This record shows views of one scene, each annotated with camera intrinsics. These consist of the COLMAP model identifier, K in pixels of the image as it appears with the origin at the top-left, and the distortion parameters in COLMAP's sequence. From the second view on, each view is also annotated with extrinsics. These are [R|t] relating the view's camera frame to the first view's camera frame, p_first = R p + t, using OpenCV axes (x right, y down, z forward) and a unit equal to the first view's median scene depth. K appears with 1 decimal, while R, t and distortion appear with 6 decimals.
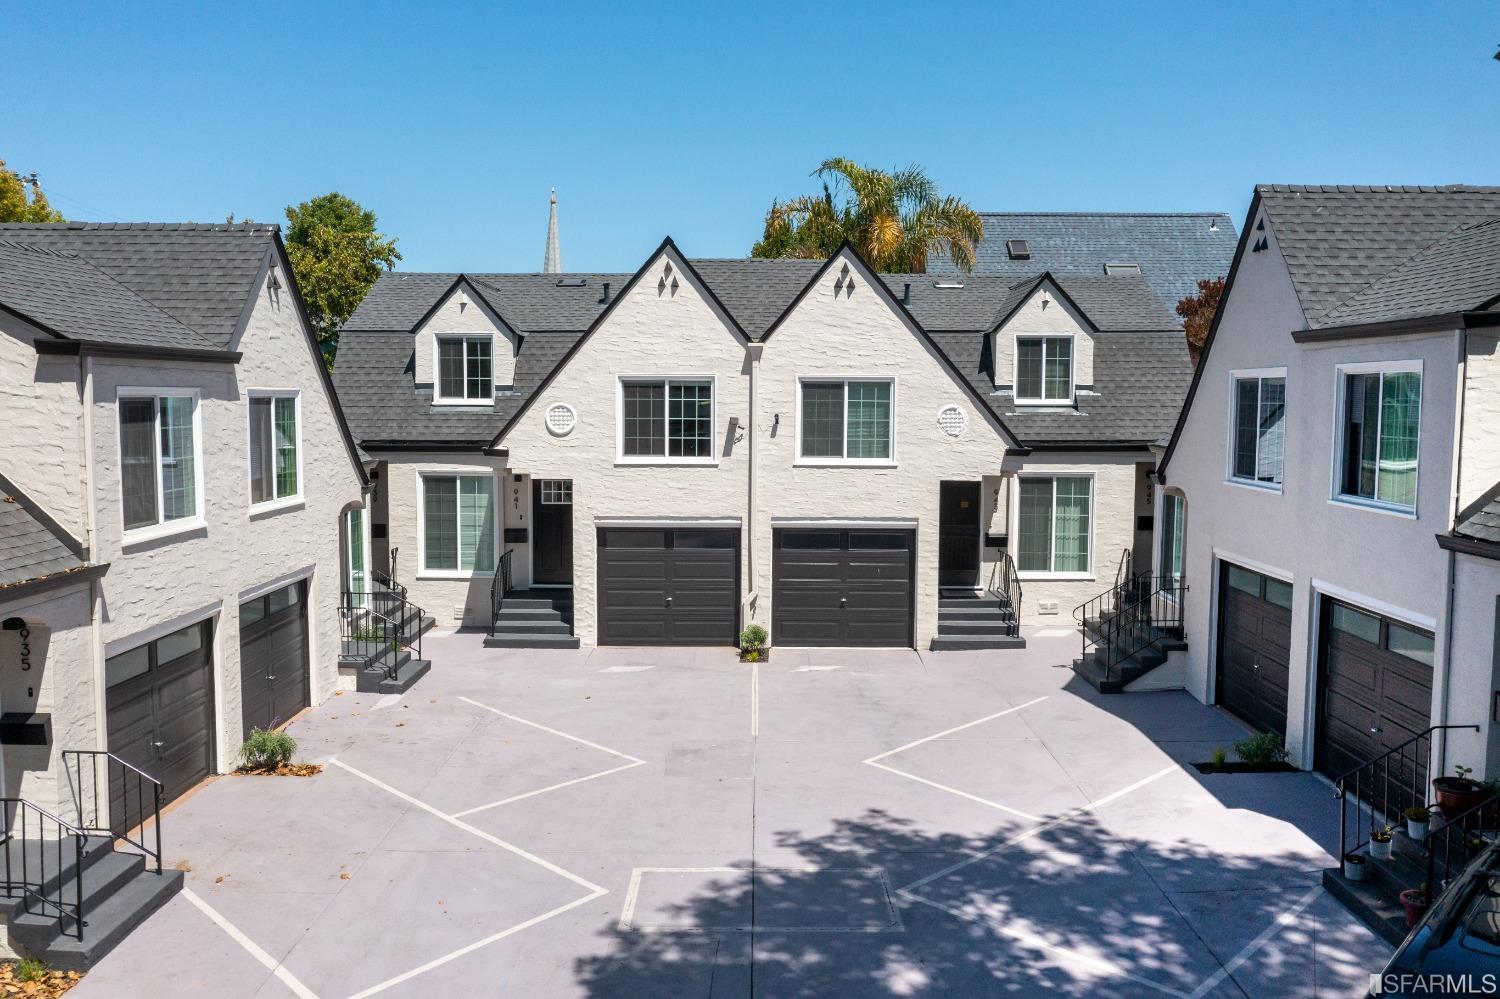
lens RADIAL K [[1182.1, 0, 750.0], [0, 1182.1, 499.5], [0, 0, 1]] dist [-0.009494, -0.000621]
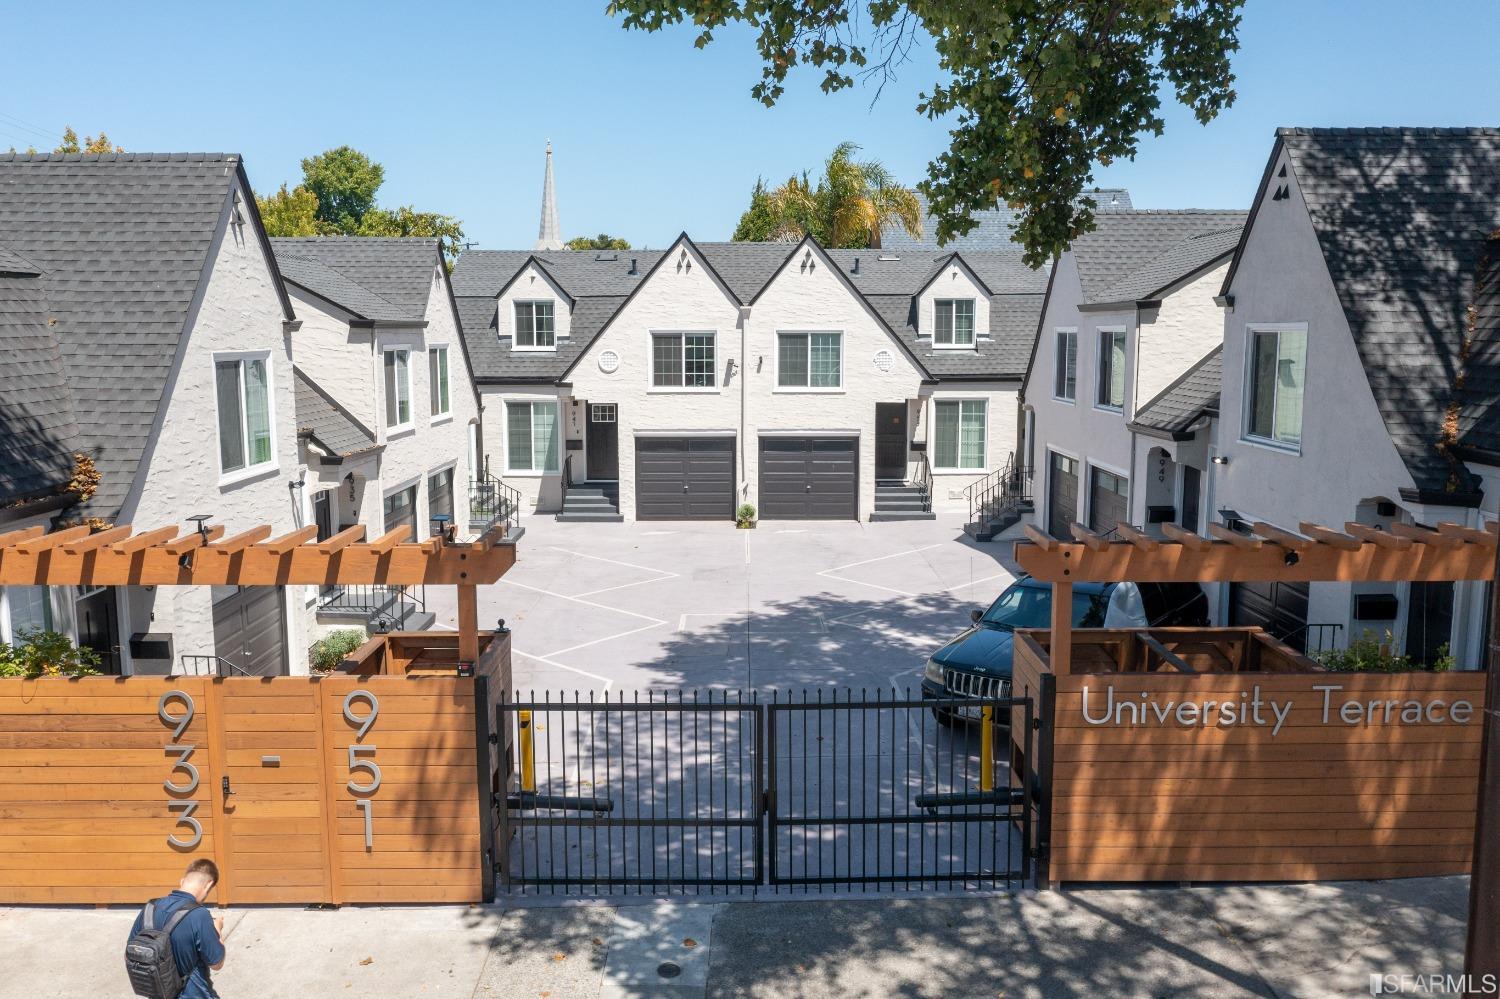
lens RADIAL K [[1182.1, 0, 750.0], [0, 1182.1, 499.5], [0, 0, 1]] dist [-0.009494, -0.000621]
pose [[0.999906, -0.007204, 0.011675, -0.008261], [0.006587, 0.998621, 0.052090, 0.025335], [-0.012034, -0.052008, 0.998574, -0.426210]]
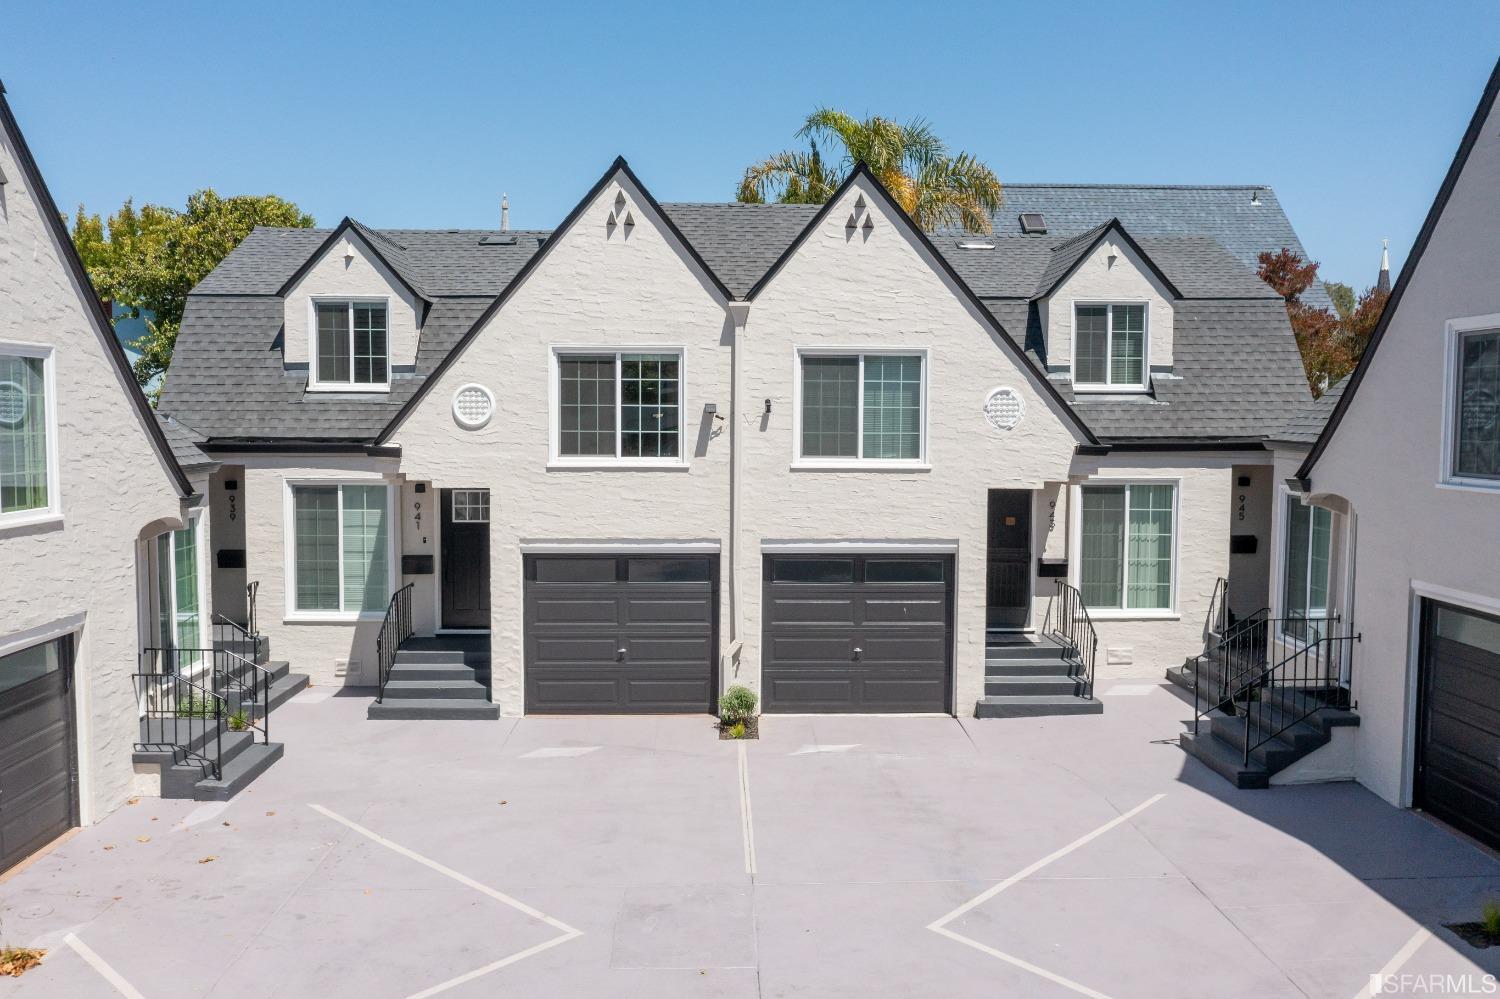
lens RADIAL K [[1182.1, 0, 750.0], [0, 1182.1, 499.5], [0, 0, 1]] dist [-0.009494, -0.000621]
pose [[0.999403, -0.002682, 0.034434, -0.014049], [0.003278, 0.999846, -0.017268, 0.003106], [-0.034383, 0.017371, 0.999258, 0.261730]]
